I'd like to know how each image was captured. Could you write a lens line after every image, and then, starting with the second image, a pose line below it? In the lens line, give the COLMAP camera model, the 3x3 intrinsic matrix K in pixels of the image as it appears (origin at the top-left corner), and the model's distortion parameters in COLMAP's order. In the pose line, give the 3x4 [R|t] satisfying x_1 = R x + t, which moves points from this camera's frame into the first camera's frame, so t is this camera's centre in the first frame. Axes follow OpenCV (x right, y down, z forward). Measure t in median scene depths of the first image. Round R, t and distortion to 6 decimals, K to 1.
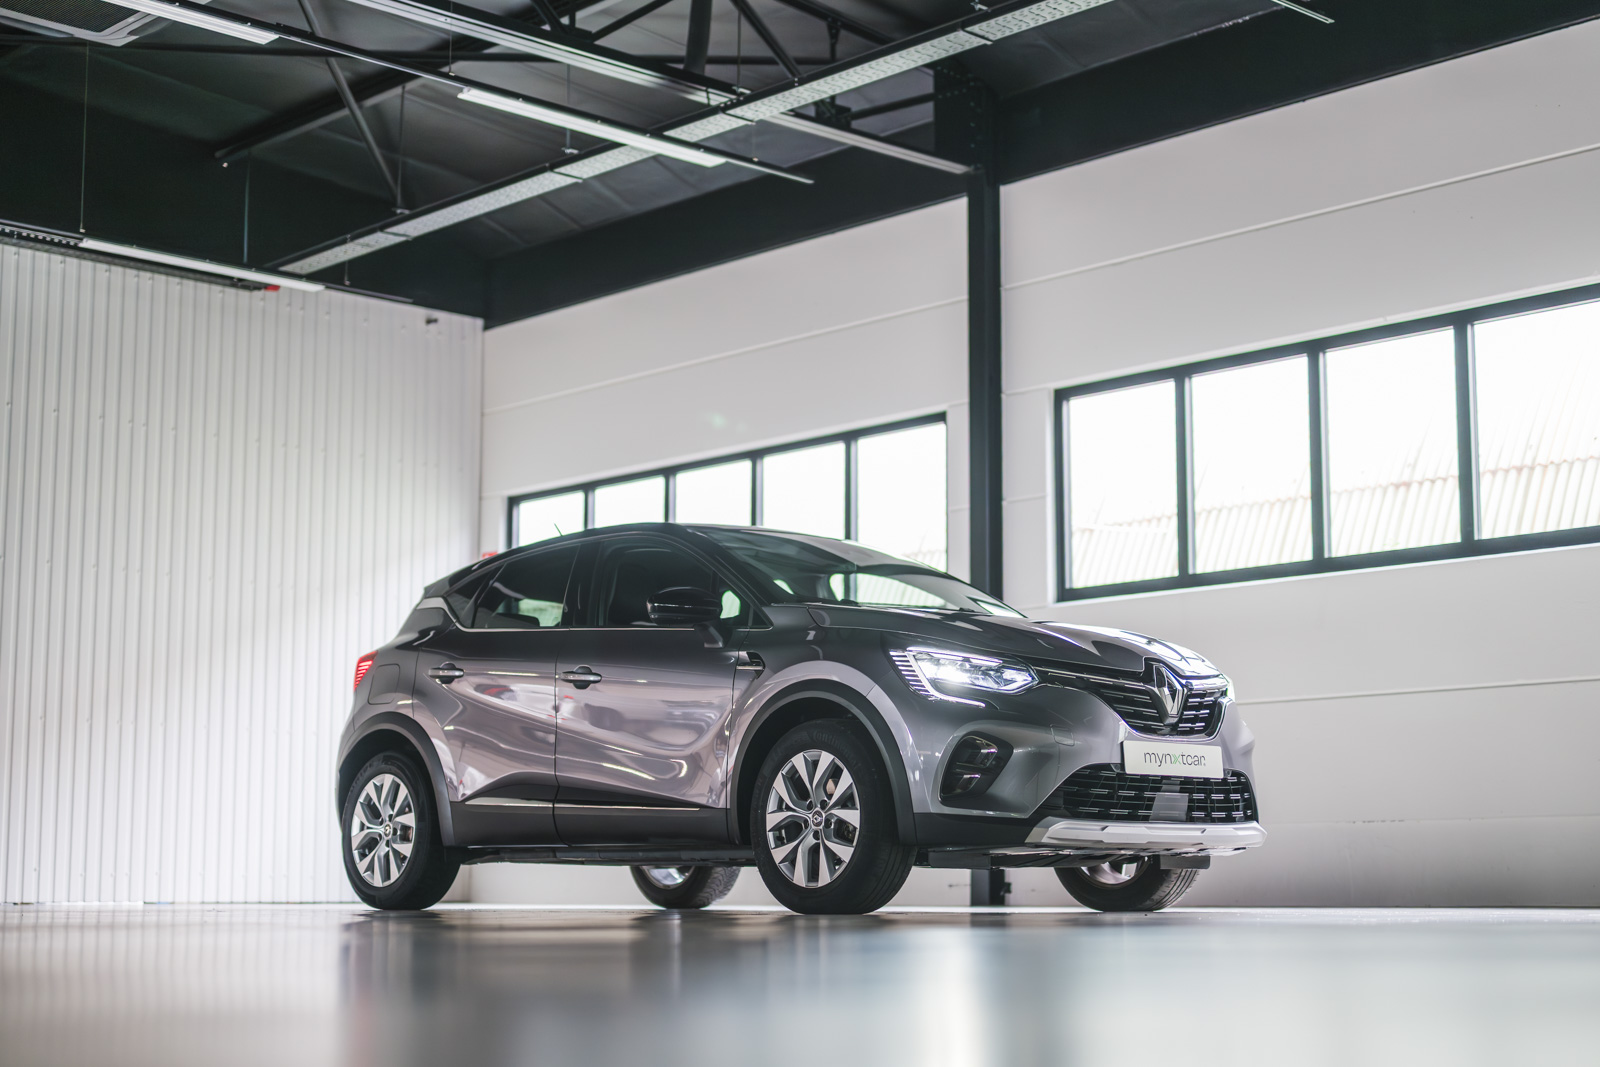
lens RADIAL K [[2327.4, 0, 801.6], [0, 2327.4, 576.9], [0, 0, 1]] dist [0.019614, 0.024692]
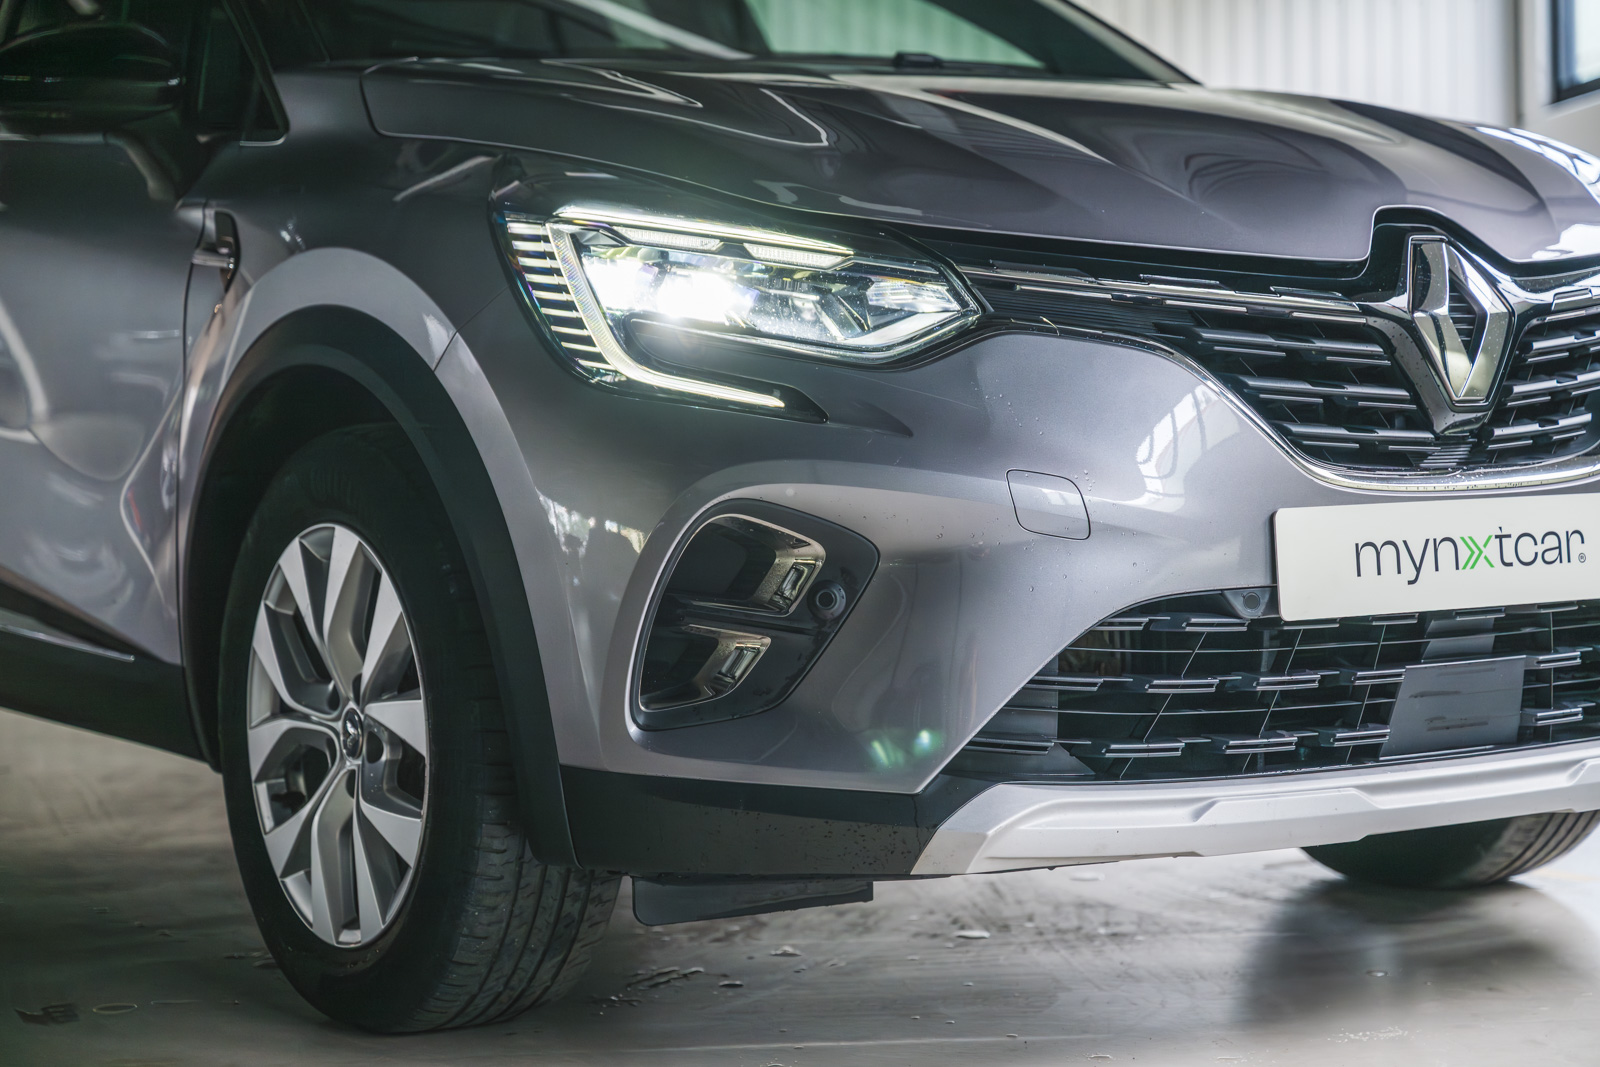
lens RADIAL K [[3065.9, 0, 800.0], [0, 3065.9, 533.5], [0, 0, 1]] dist [0.025376, 0.142122]
pose [[0.987715, -0.009701, -0.155967, 0.135147], [0.037596, 0.983507, 0.176920, 0.002644], [0.151678, -0.180610, 0.971789, 0.596364]]
